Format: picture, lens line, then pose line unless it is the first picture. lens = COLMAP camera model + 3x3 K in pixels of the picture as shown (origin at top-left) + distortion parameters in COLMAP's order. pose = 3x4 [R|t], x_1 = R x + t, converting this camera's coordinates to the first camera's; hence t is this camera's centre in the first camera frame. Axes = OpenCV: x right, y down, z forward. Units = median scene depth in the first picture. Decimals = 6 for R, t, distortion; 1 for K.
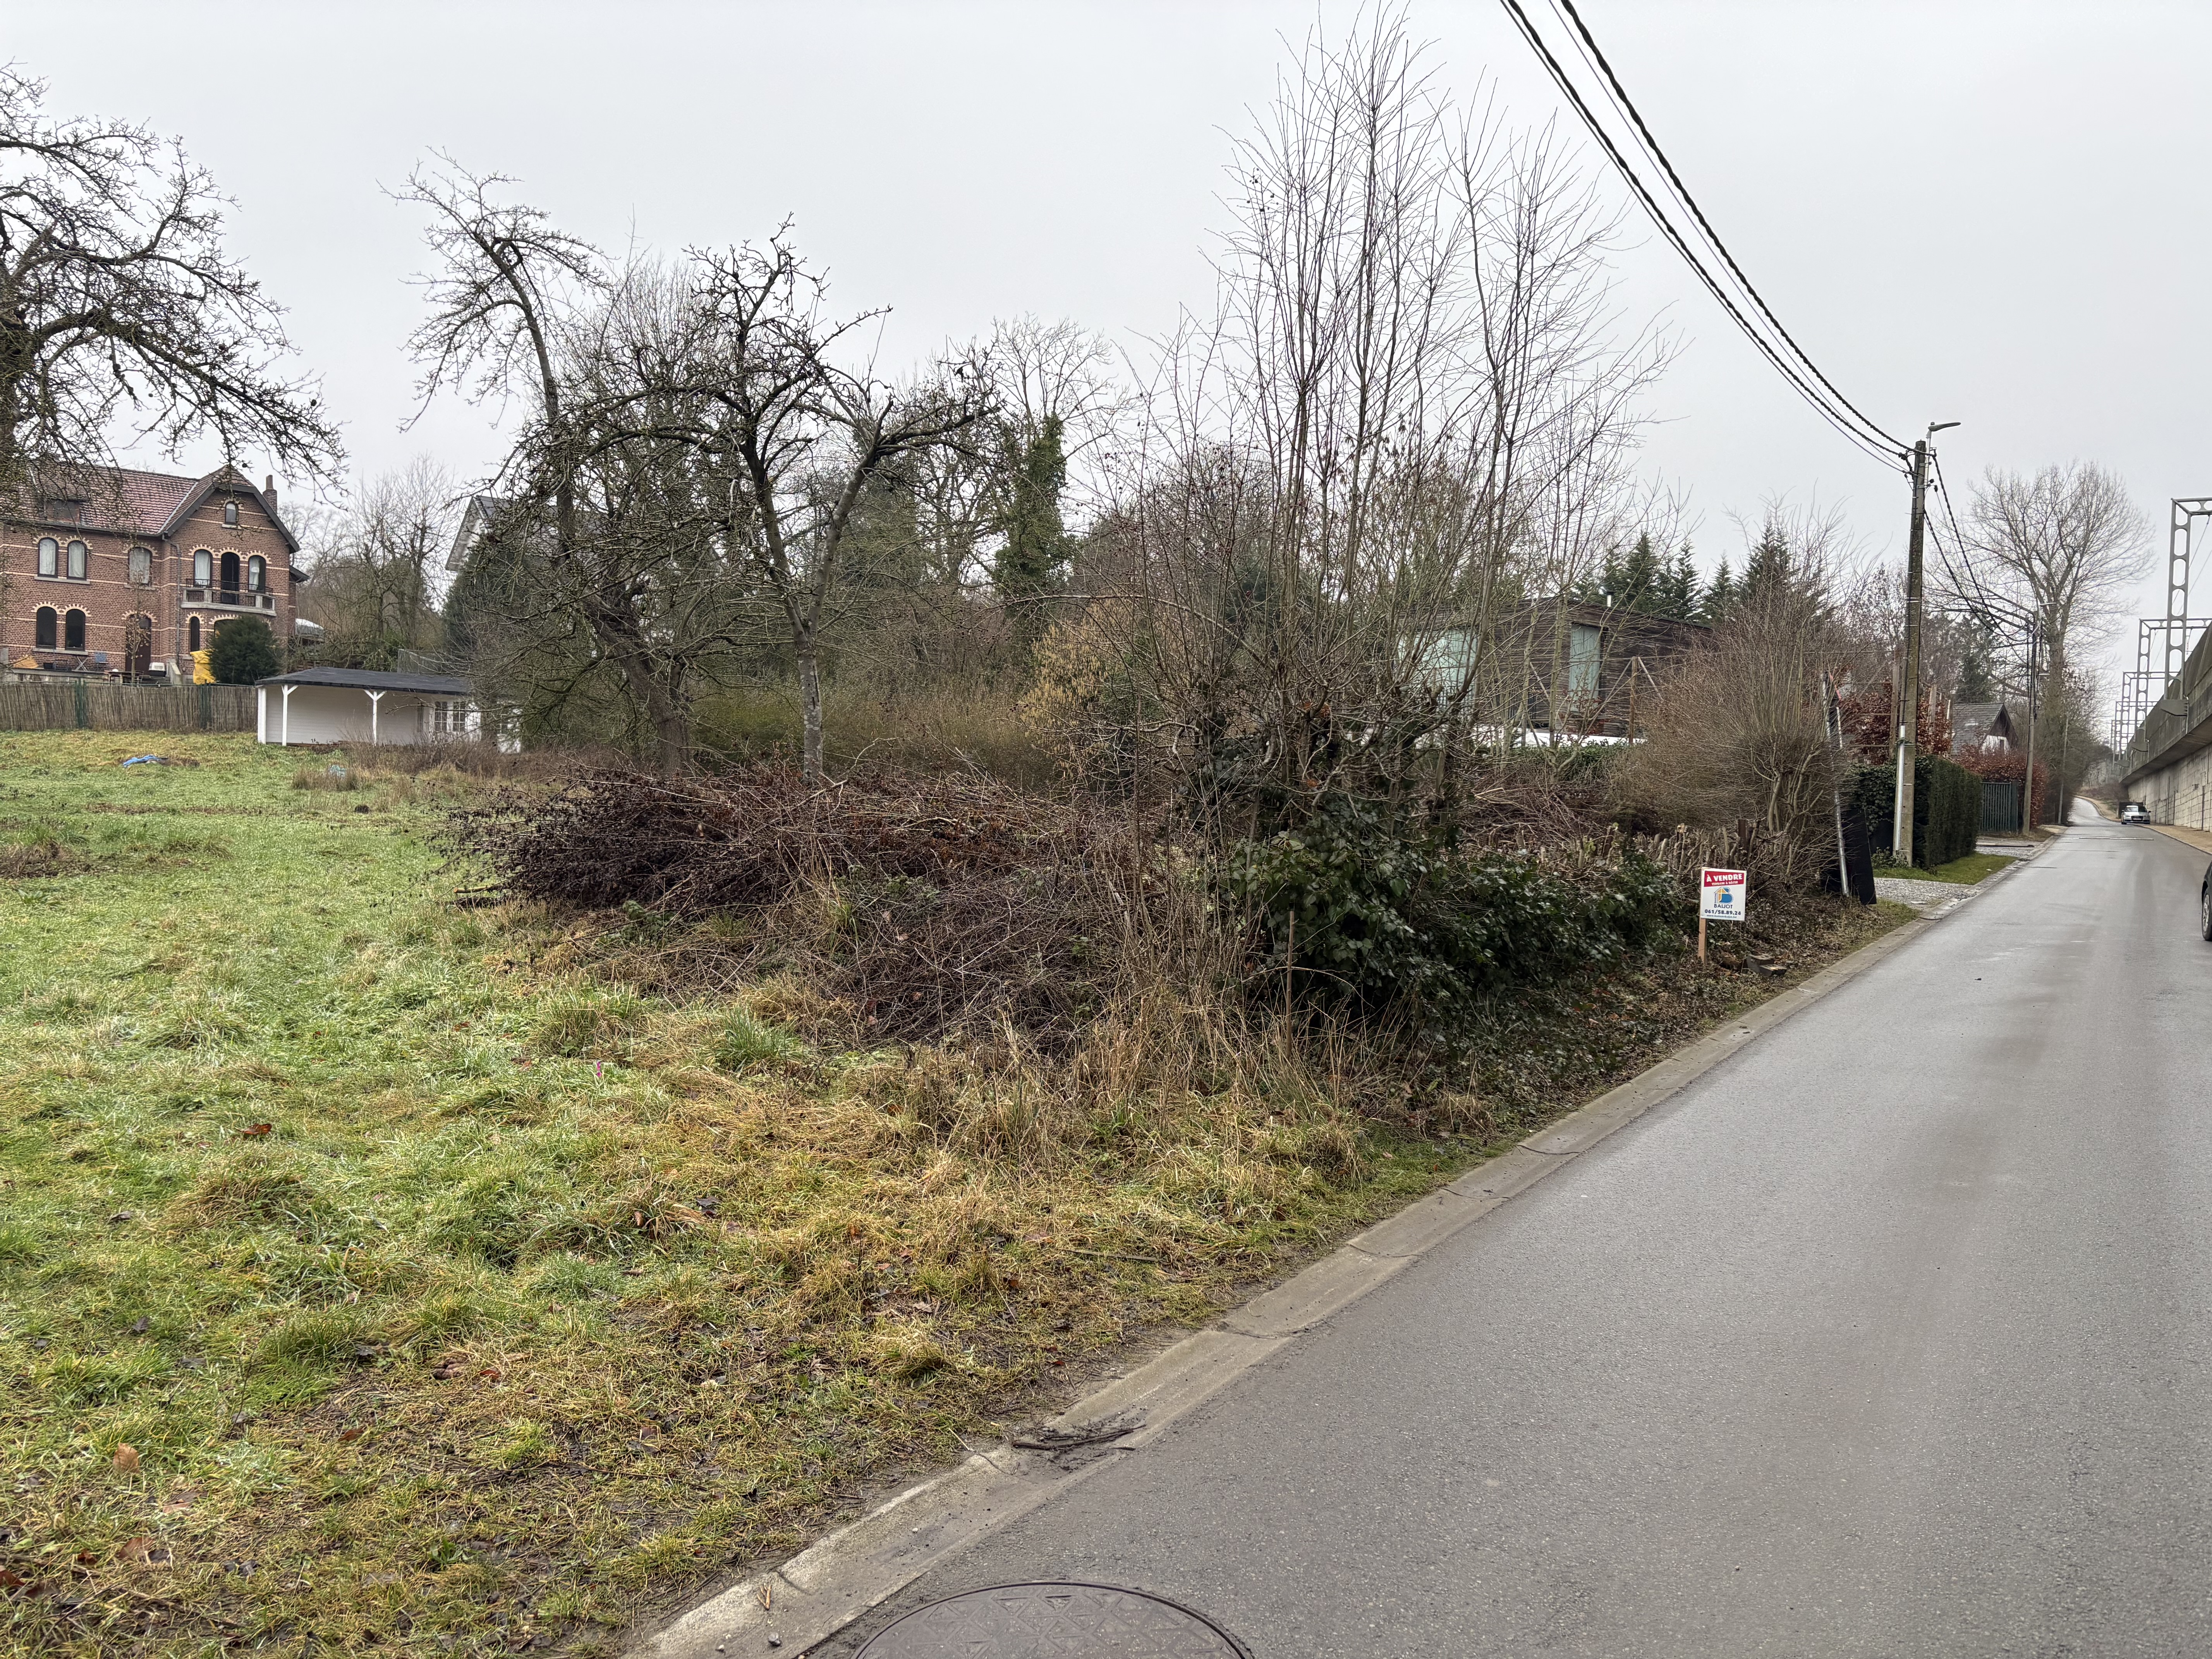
lens RADIAL K [[1664.6, 0, 1100.0], [0, 1664.6, 842.5], [0, 0, 1]] dist [0.063733, -0.062645]
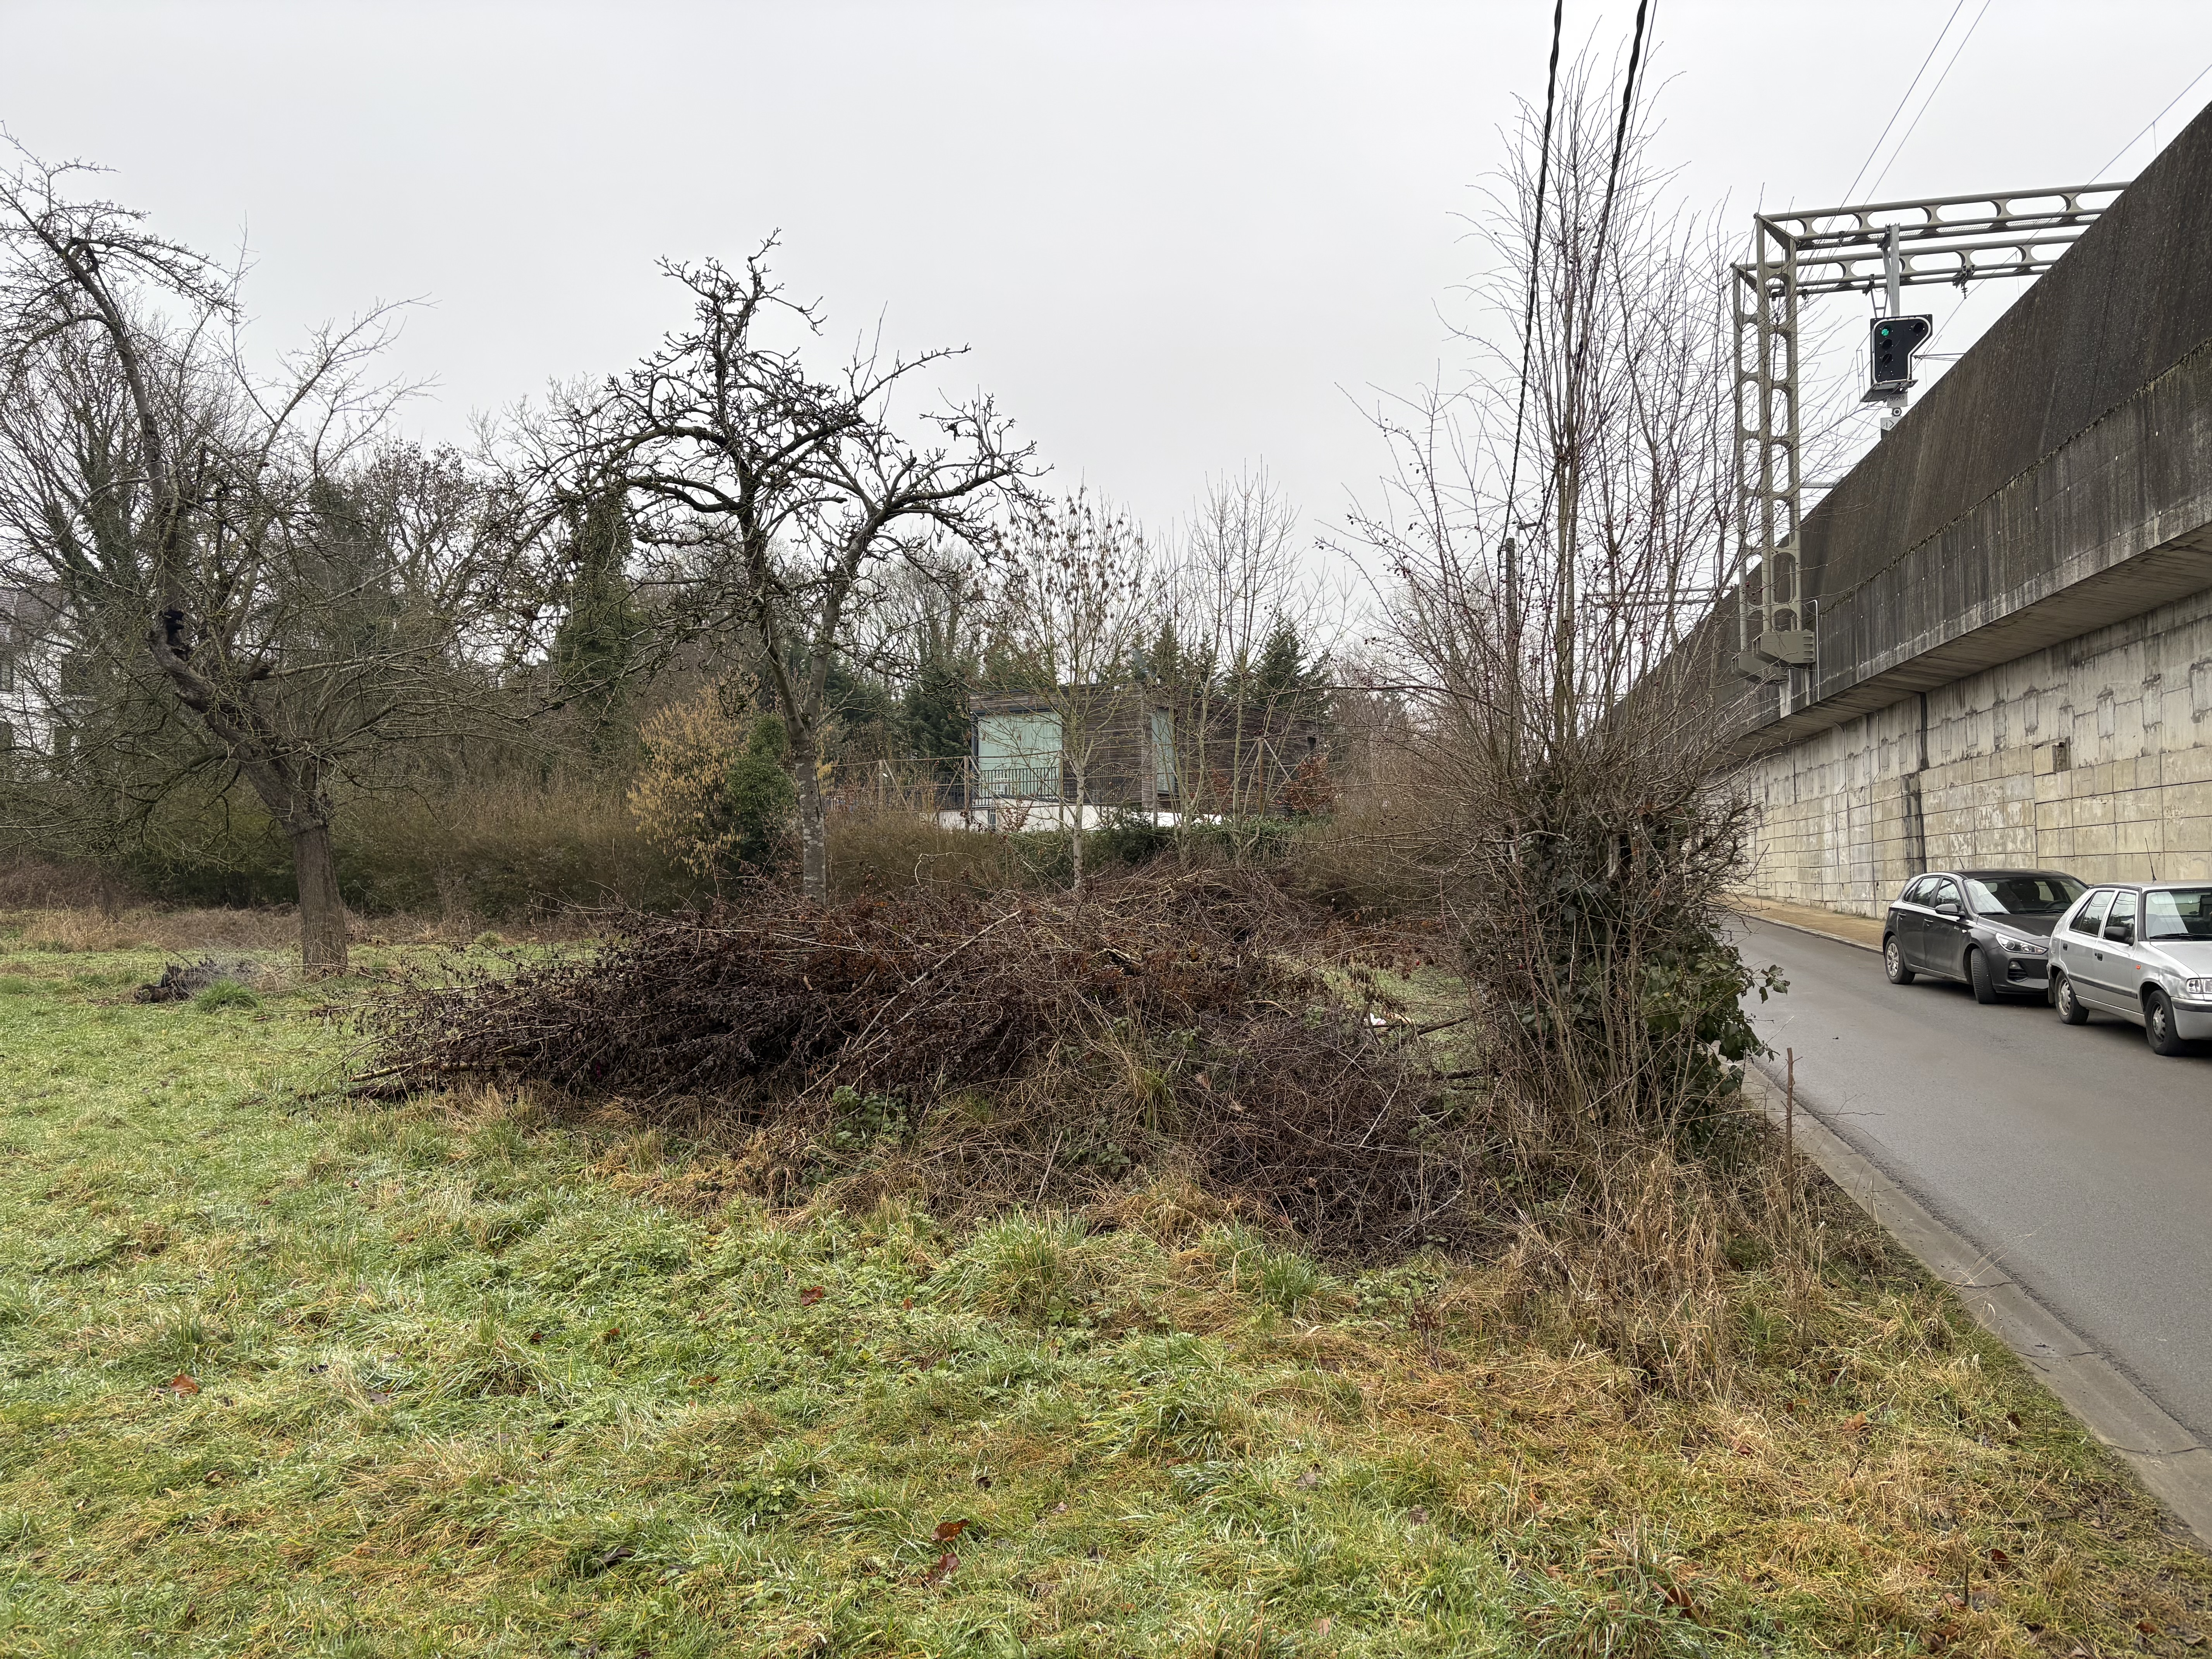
lens RADIAL K [[1664.6, 0, 1135.4], [0, 1664.6, 831.4], [0, 0, 1]] dist [0.063733, -0.062645]
pose [[0.940794, -0.032808, 0.337387, -0.162497], [0.050989, 0.997677, -0.045165, -0.015721], [-0.335122, 0.059694, 0.940282, 0.091795]]
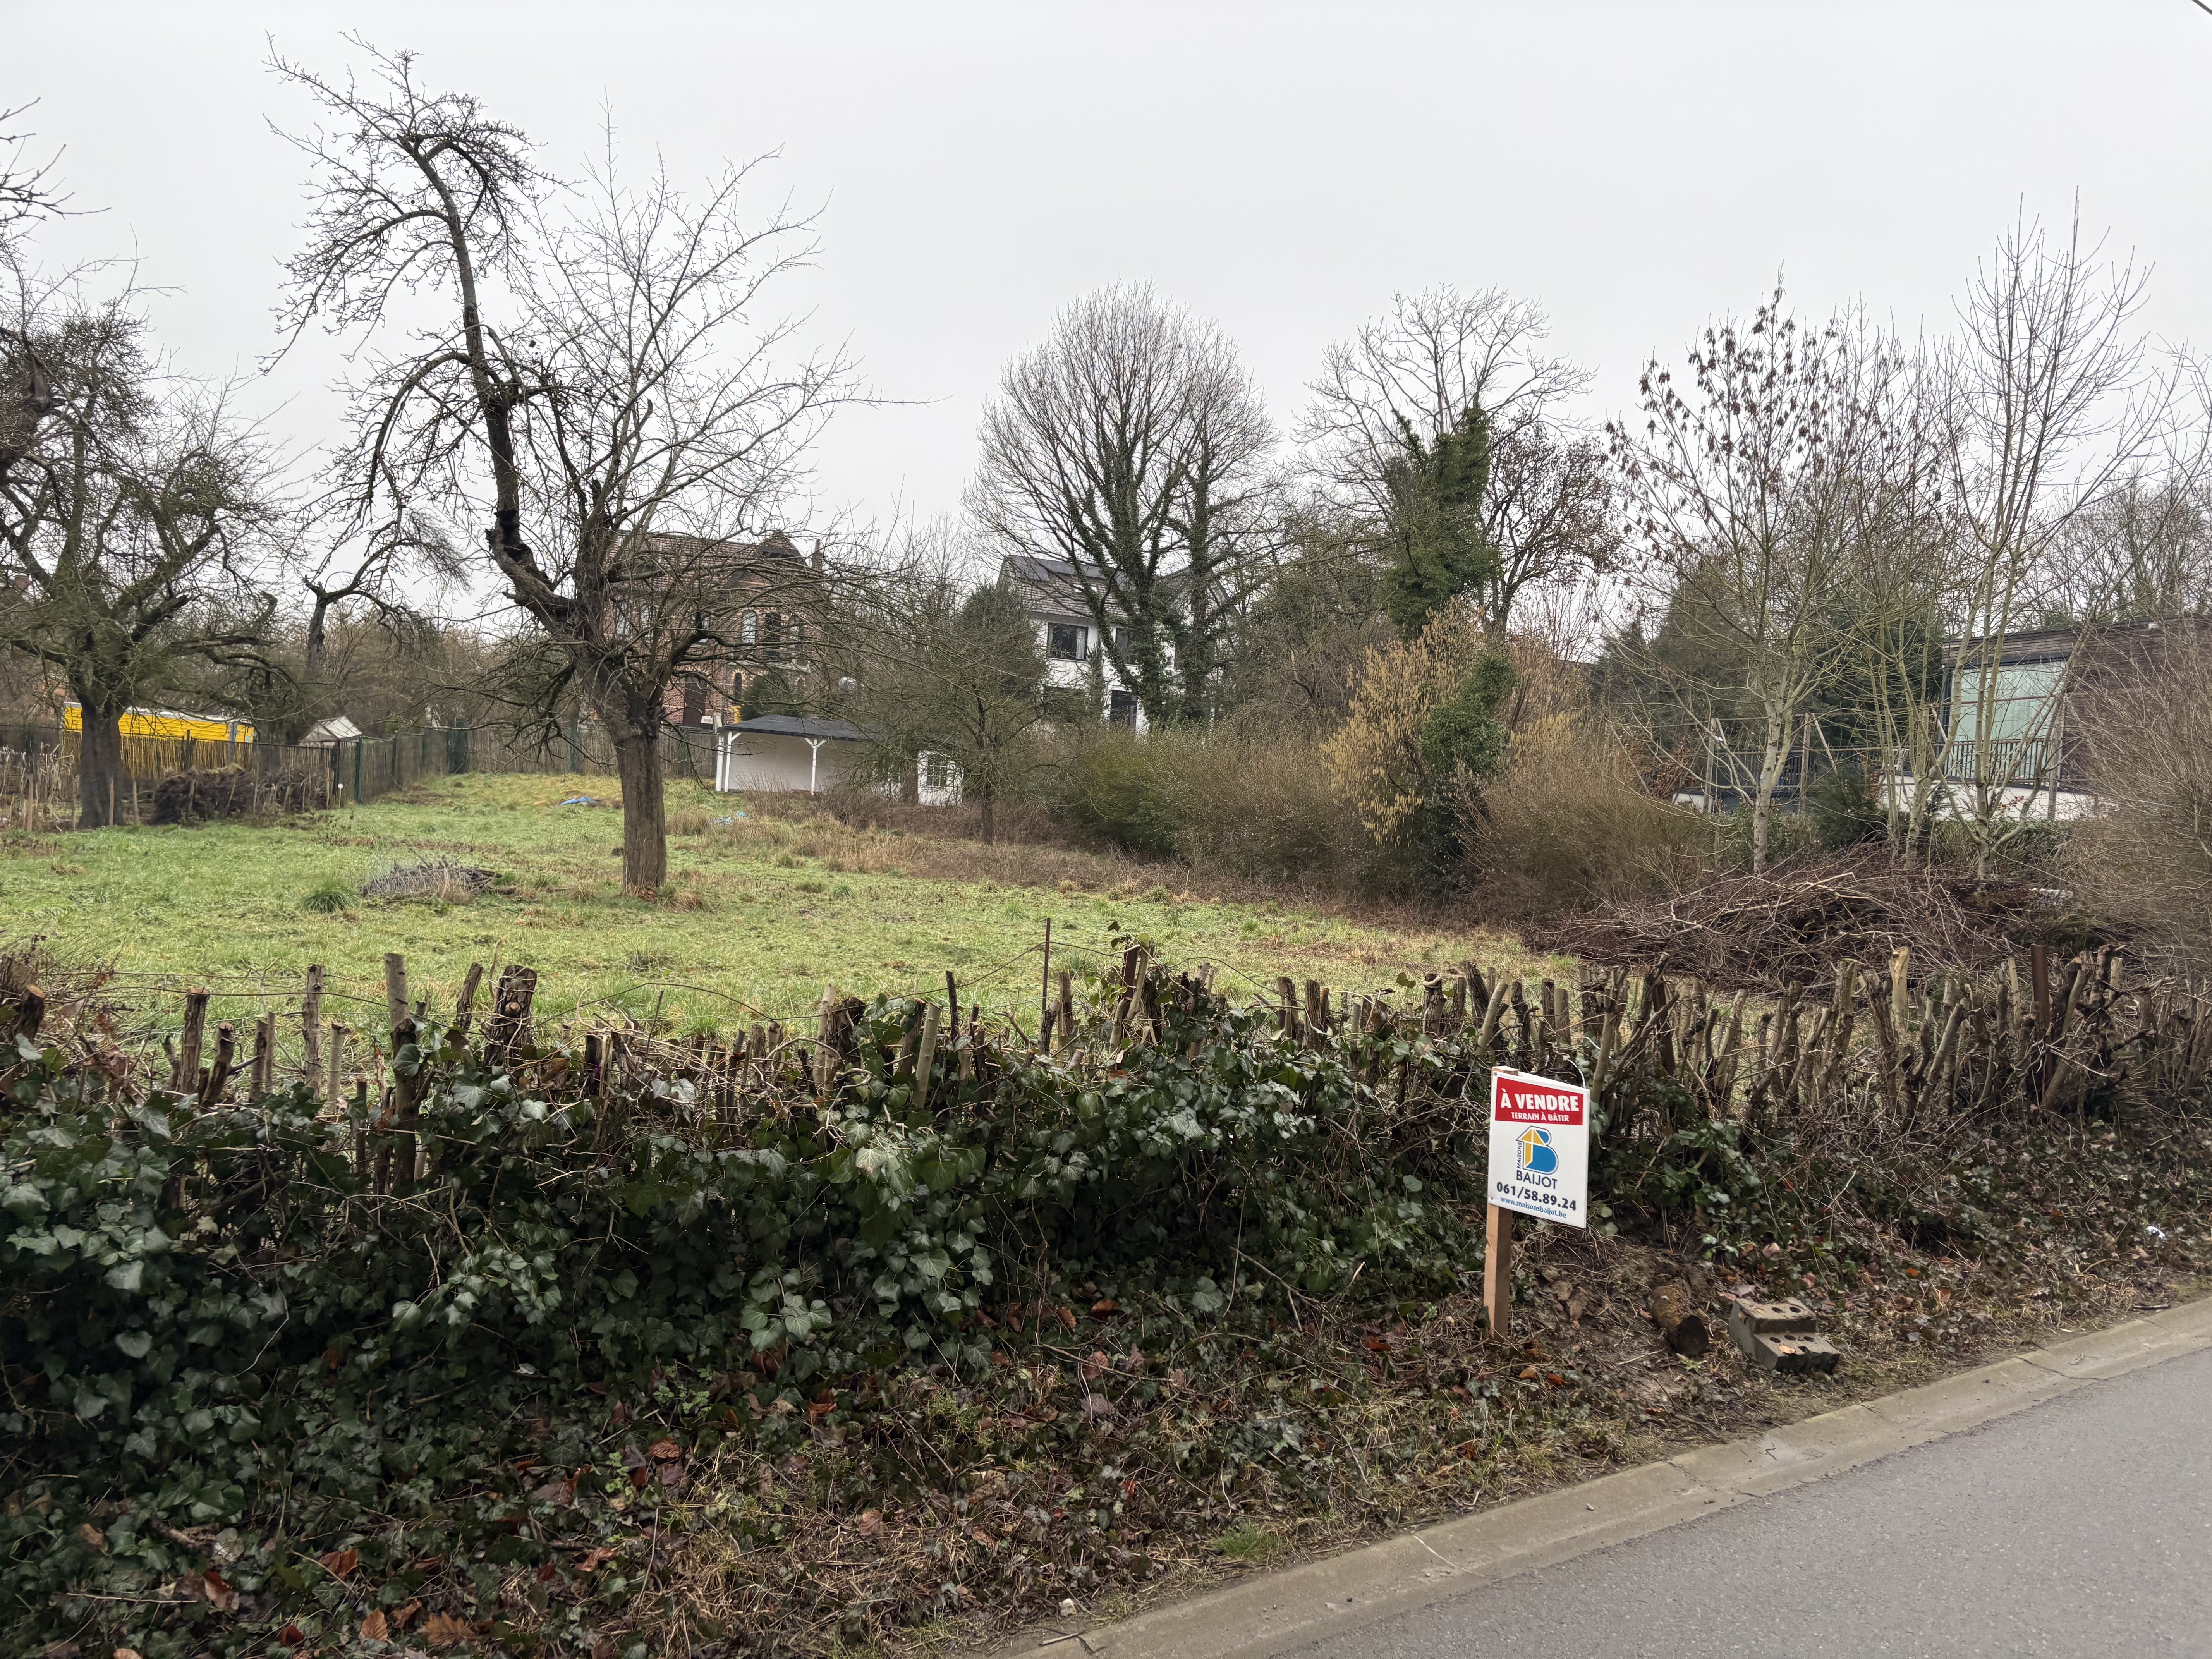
lens RADIAL K [[1664.6, 0, 1123.2], [0, 1664.6, 843.2], [0, 0, 1]] dist [0.063733, -0.062645]
pose [[0.927974, 0.033173, -0.371165, 0.261730], [-0.049161, 0.998222, -0.033696, -0.011447], [0.369387, 0.049516, 0.927955, 0.388625]]
